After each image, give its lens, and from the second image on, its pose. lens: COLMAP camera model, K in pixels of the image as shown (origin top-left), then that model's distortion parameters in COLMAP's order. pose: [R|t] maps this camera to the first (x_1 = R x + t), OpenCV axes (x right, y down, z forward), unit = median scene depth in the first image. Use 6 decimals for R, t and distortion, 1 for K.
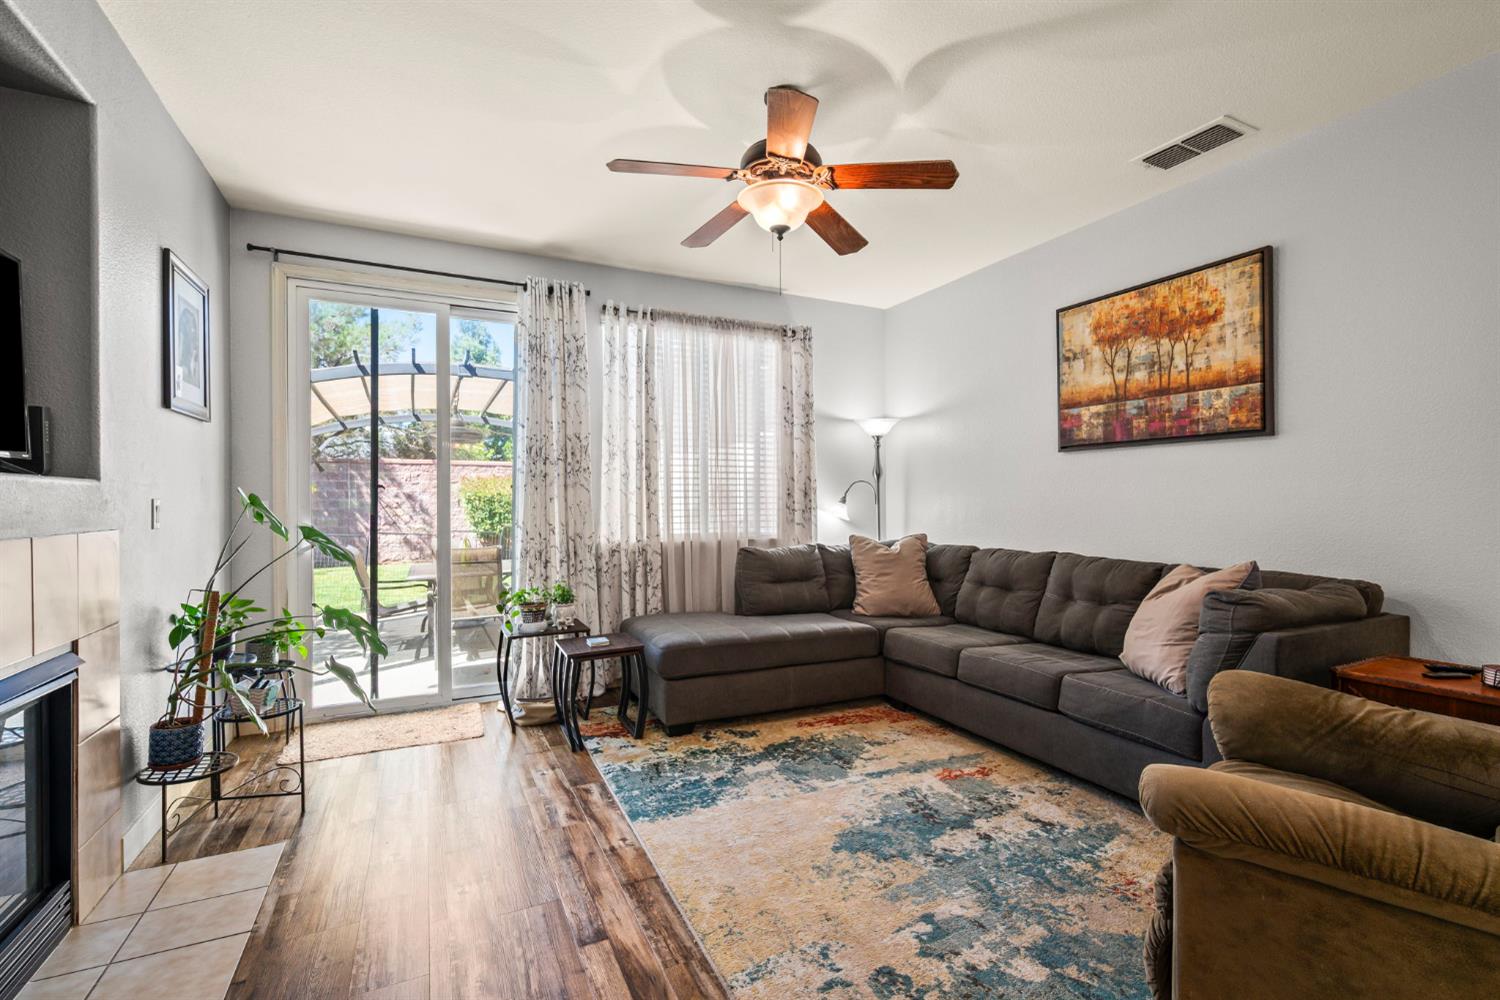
lens RADIAL K [[666.9, 0, 745.9], [0, 666.9, 503.3], [0, 0, 1]] dist [-0.003852, -0.000884]
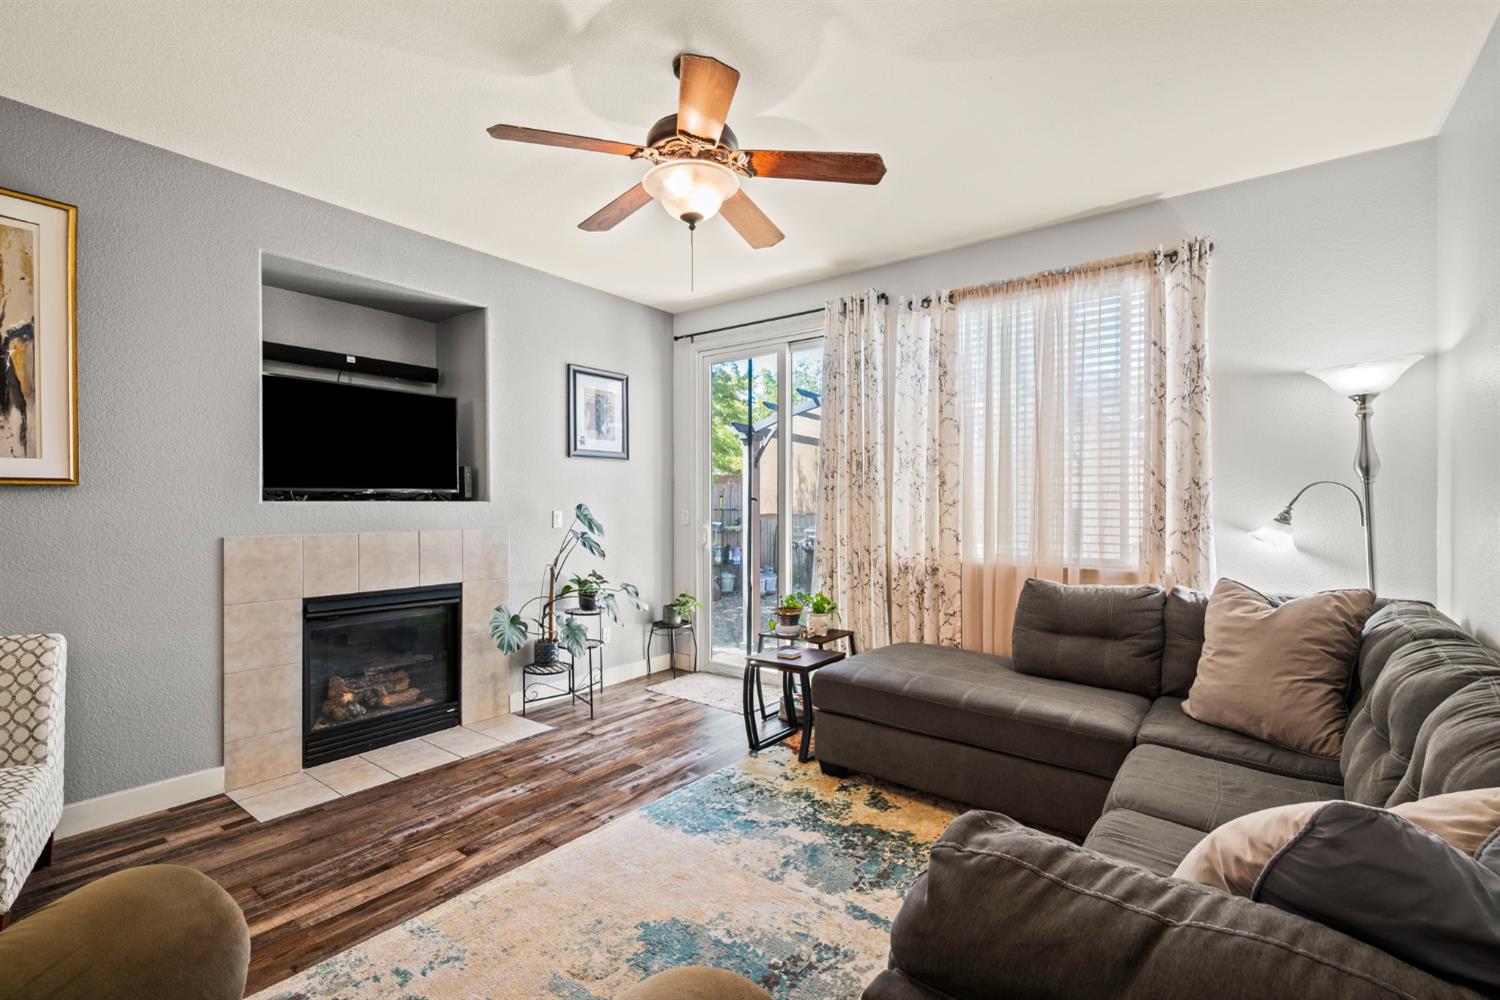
lens RADIAL K [[659.2, 0, 748.9], [0, 659.2, 507.0], [0, 0, 1]] dist [-0.000706, 0.000212]
pose [[0.451276, 0.007936, -0.892349, 0.710729], [-0.003669, 0.999969, 0.007038, -0.024911], [0.892377, 0.000098, 0.451291, 0.543095]]
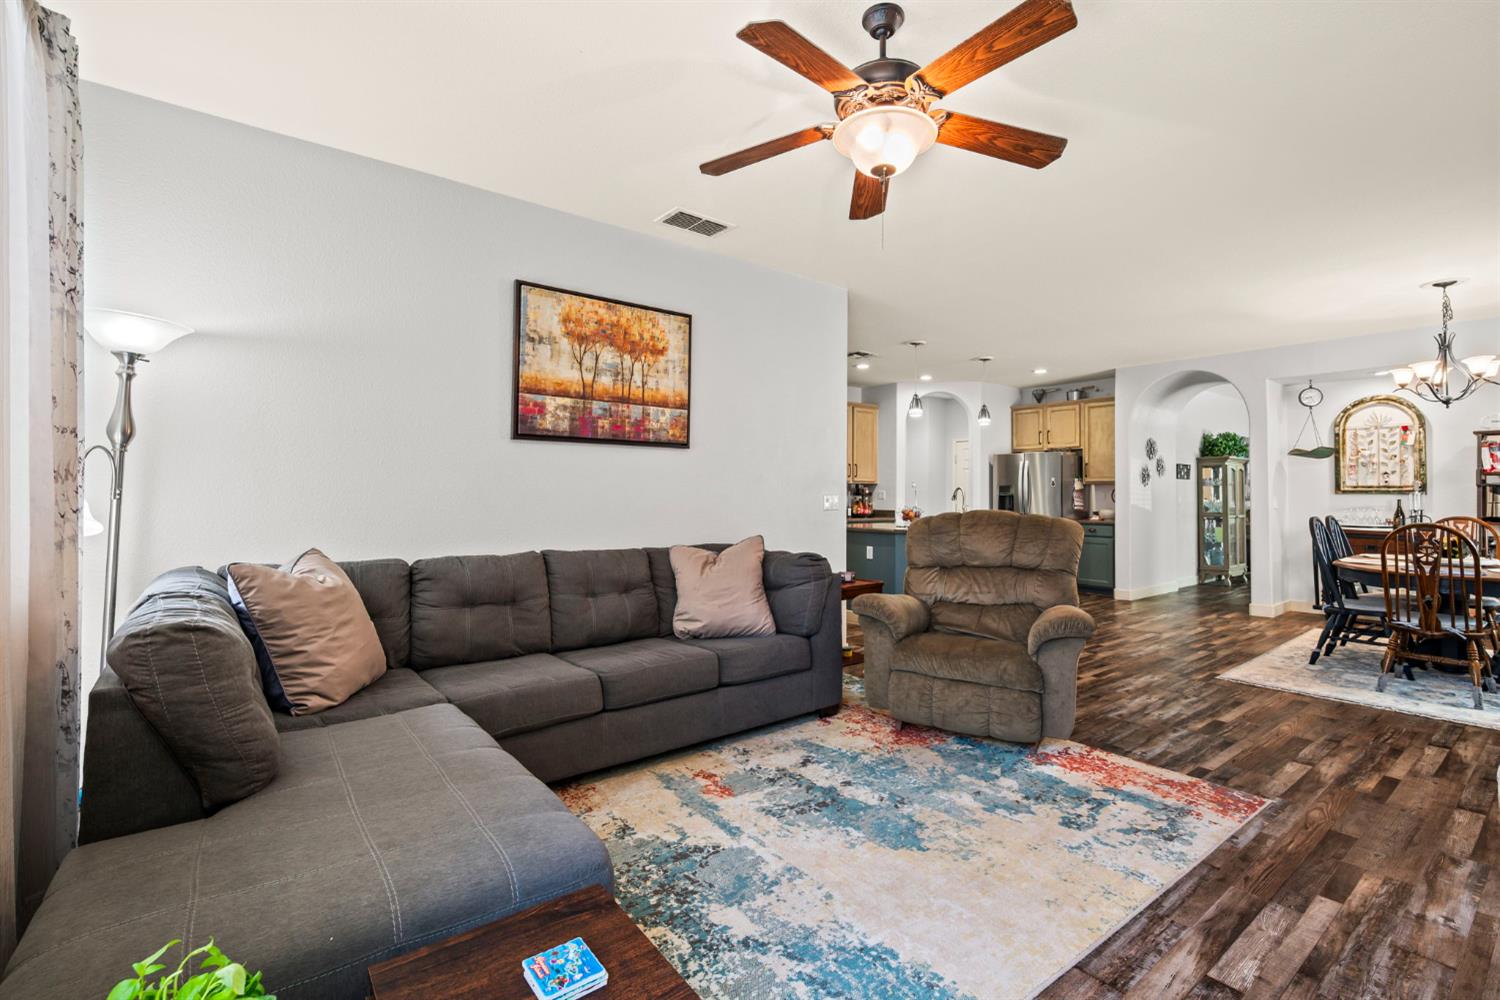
lens RADIAL K [[681.2, 0, 754.9], [0, 681.2, 480.2], [0, 0, 1]] dist [-0.002894, -0.000341]
pose [[-0.227108, 0.020931, 0.973645, -0.593156], [-0.002722, 0.999751, -0.022127, -0.003716], [-0.973866, -0.007675, -0.226994, 1.090308]]
